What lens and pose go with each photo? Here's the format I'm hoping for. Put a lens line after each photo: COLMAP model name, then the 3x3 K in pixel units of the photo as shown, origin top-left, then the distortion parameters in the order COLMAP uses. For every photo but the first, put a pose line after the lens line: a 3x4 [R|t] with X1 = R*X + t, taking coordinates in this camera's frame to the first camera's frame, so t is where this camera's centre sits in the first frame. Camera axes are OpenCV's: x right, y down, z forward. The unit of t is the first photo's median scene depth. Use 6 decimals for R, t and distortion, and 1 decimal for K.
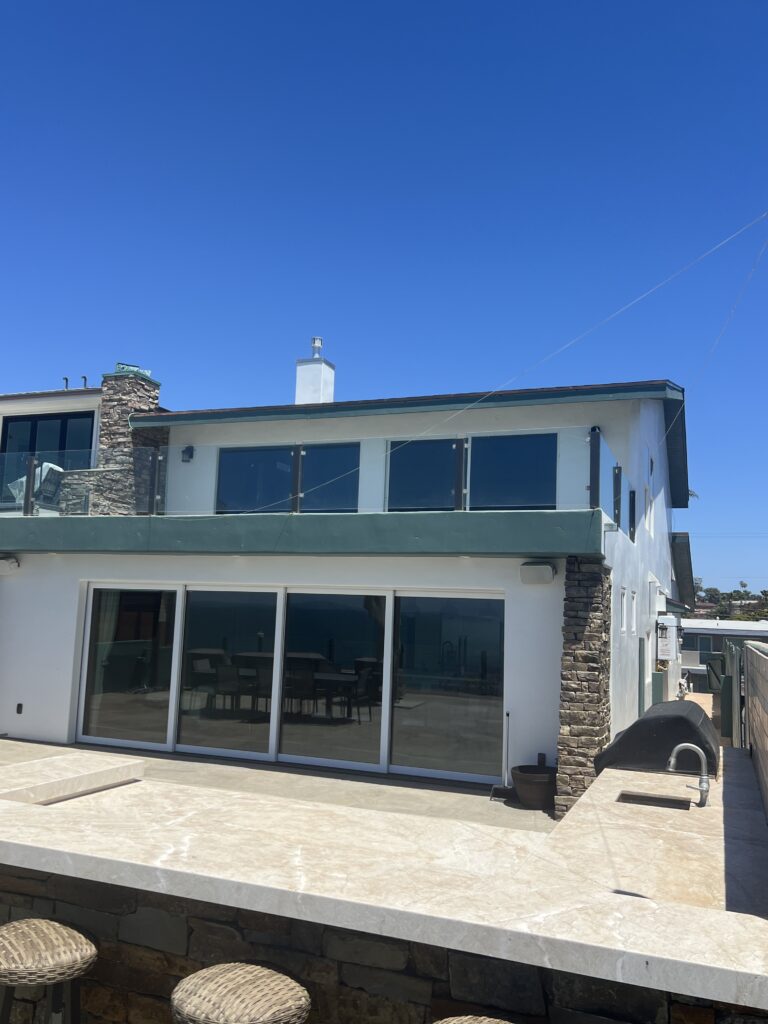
lens RADIAL K [[829.1, 0, 384.0], [0, 829.1, 512.0], [0, 0, 1]] dist [0.055744, -0.002999]
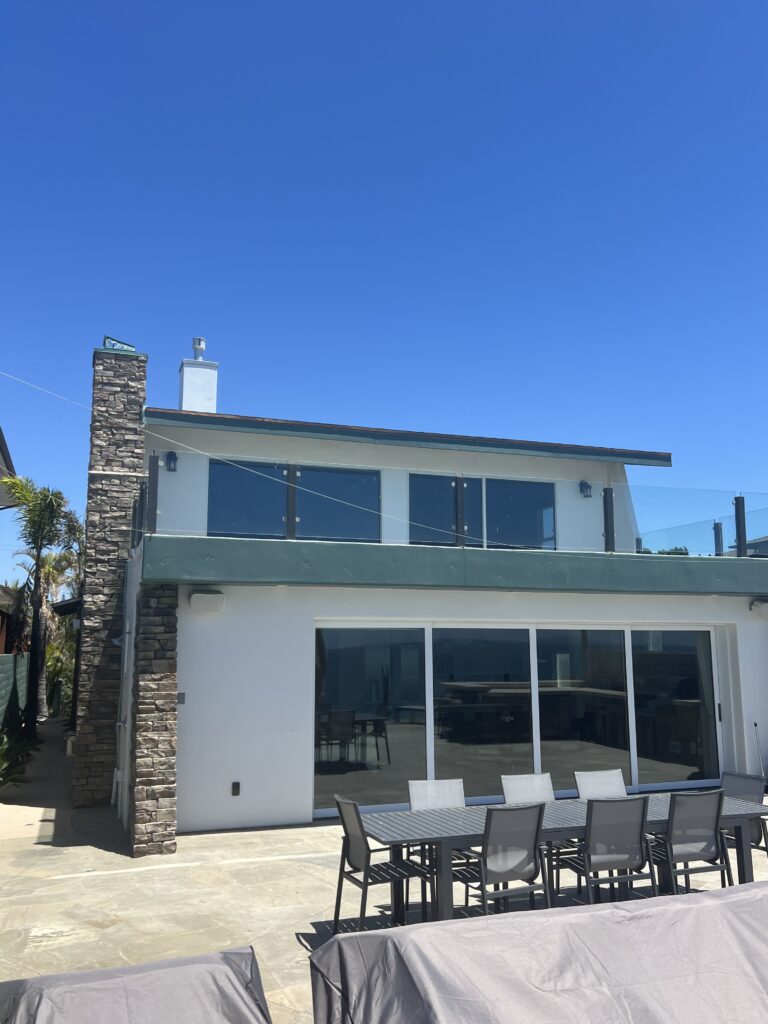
lens RADIAL K [[829.1, 0, 384.0], [0, 829.1, 512.0], [0, 0, 1]] dist [0.055744, -0.002999]
pose [[0.760931, 0.064996, 0.645569, -0.635280], [-0.047545, 0.997881, -0.044426, 0.007005], [-0.647088, 0.003112, 0.762409, 0.248953]]
